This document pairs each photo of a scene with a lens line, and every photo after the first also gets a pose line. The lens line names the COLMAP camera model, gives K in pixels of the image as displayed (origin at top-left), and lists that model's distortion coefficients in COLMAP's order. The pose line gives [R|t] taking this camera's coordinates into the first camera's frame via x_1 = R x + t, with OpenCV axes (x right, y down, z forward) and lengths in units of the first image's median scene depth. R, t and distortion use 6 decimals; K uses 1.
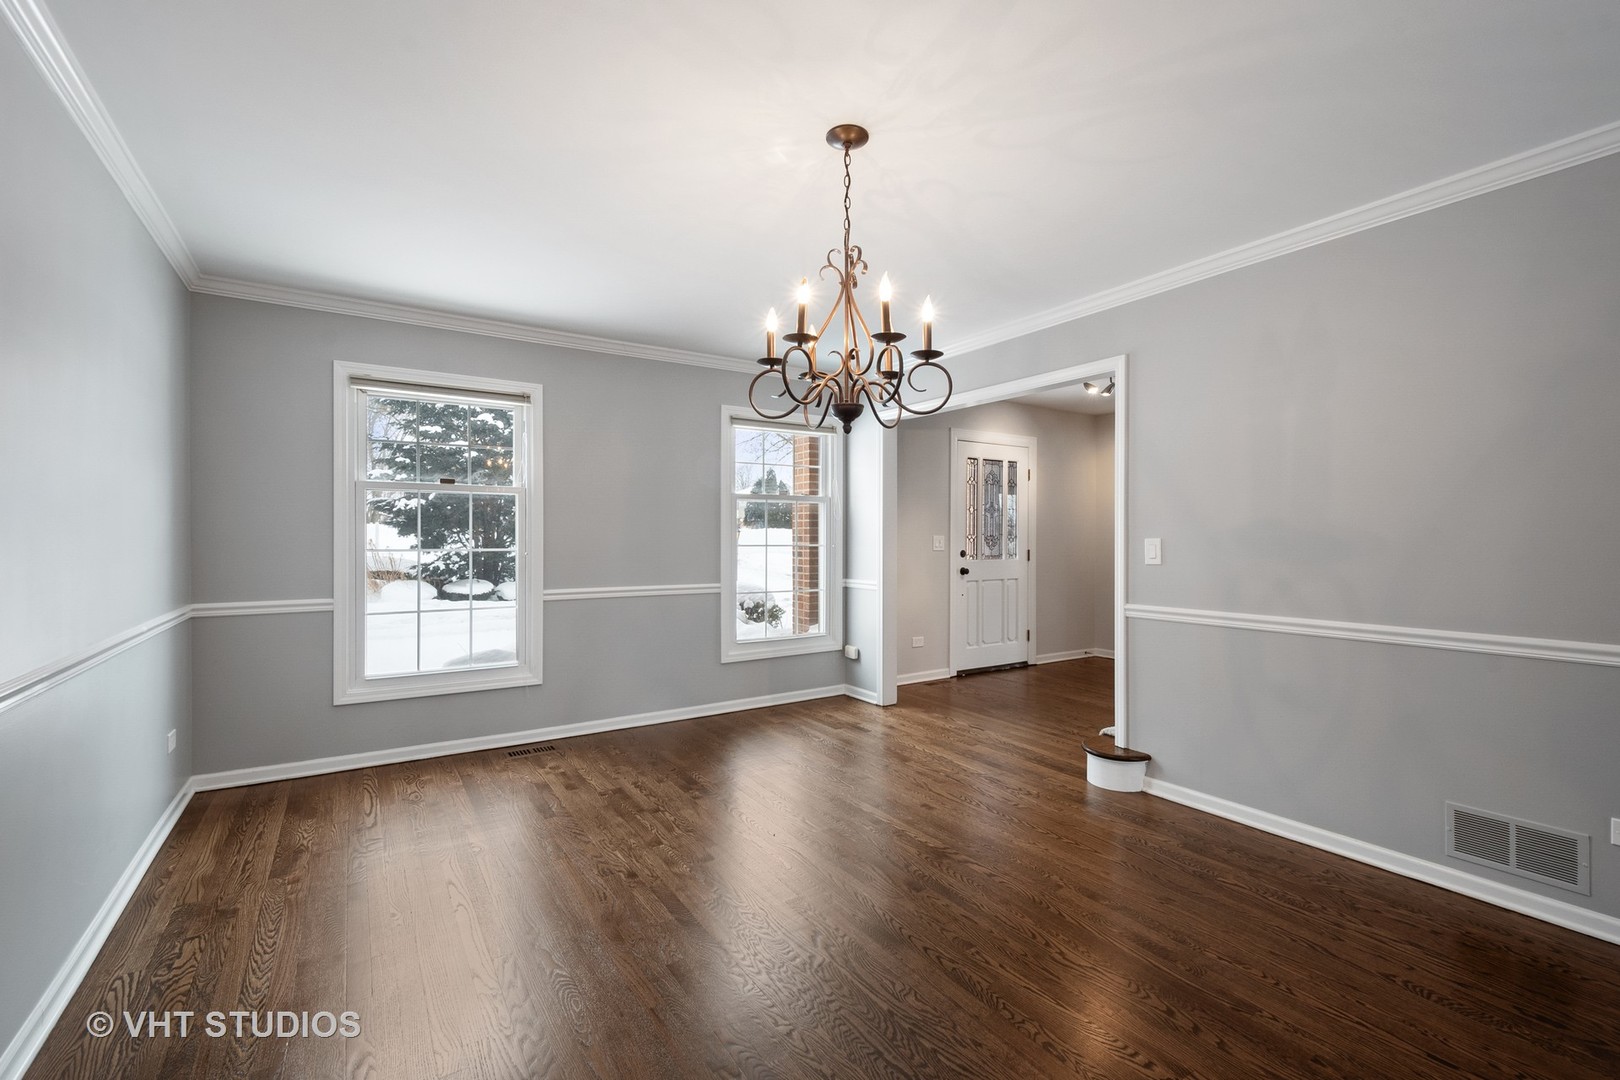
lens RADIAL K [[708.8, 0, 827.2], [0, 708.8, 537.5], [0, 0, 1]] dist [0.005728, -0.000254]
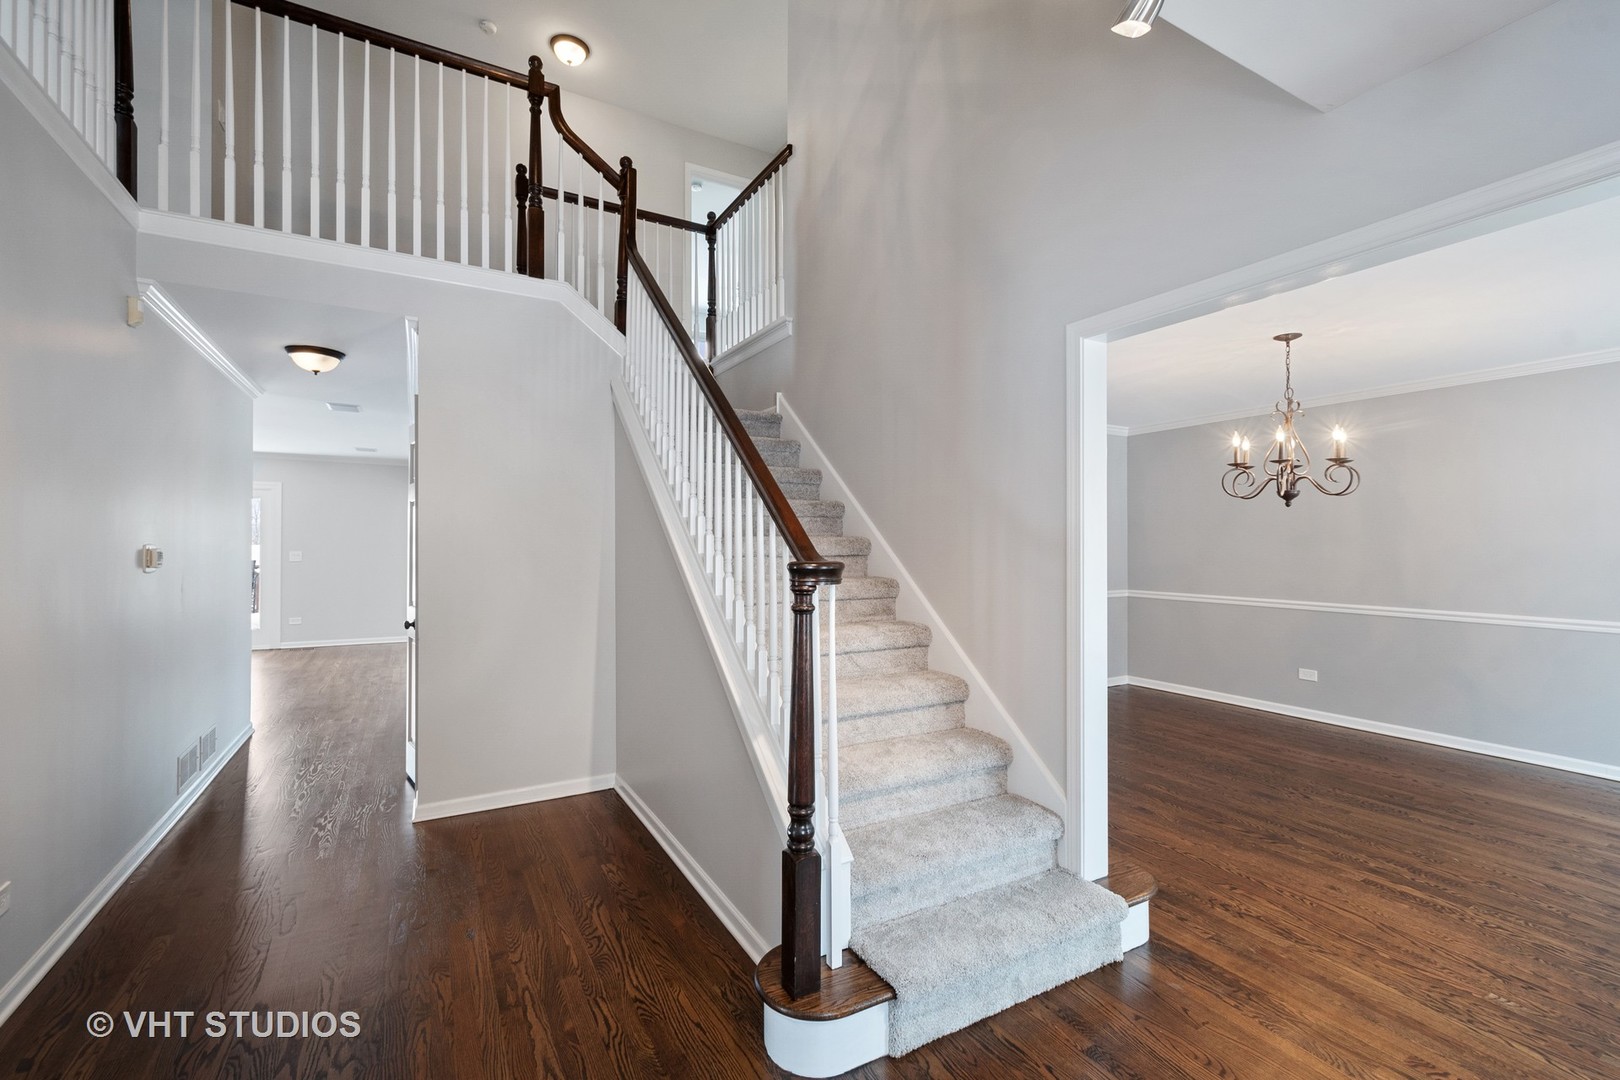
lens RADIAL K [[708.8, 0, 827.2], [0, 708.8, 537.5], [0, 0, 1]] dist [0.005728, -0.000254]
pose [[-0.997879, -0.001434, 0.065085, 0.644995], [-0.001777, 0.999985, -0.005212, -0.037298], [-0.065077, -0.005317, -0.997866, 1.742553]]
